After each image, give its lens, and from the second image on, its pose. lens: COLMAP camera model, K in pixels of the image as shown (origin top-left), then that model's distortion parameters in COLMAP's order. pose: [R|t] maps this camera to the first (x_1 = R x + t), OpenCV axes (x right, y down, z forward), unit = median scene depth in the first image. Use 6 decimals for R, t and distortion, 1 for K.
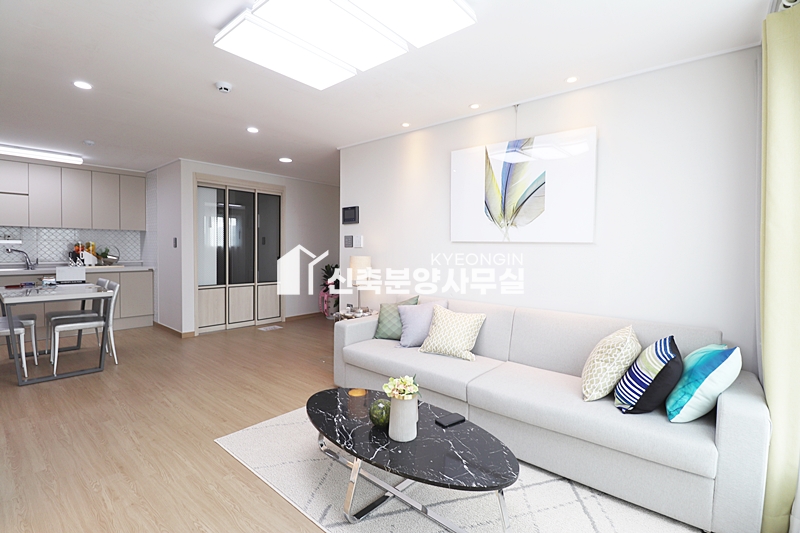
lens RADIAL K [[367.4, 0, 395.8], [0, 367.4, 257.2], [0, 0, 1]] dist [-0.020367, -0.001163]
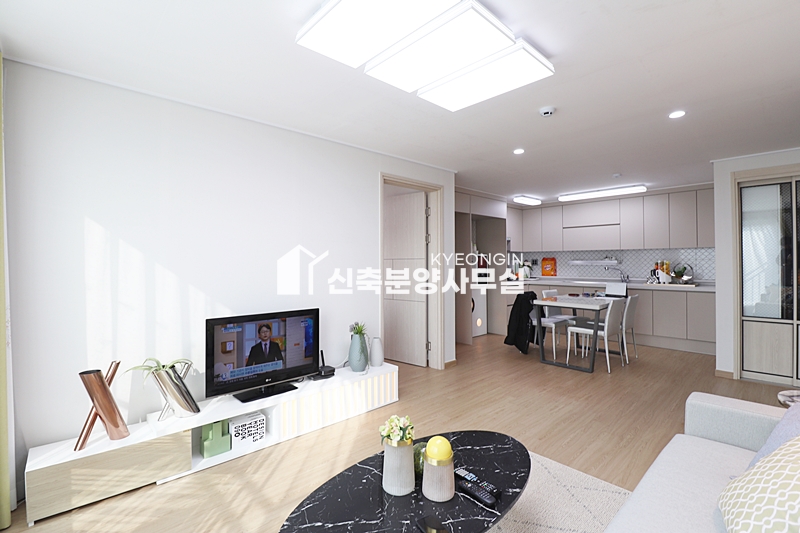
lens RADIAL K [[359.6, 0, 400.5], [0, 359.6, 239.5], [0, 0, 1]] dist [-0.000758, -0.000253]
pose [[-0.091898, -0.077150, -0.992775, 0.301058], [-0.026130, 0.996838, -0.075047, -0.005729], [0.995426, 0.019045, -0.093623, 0.361159]]
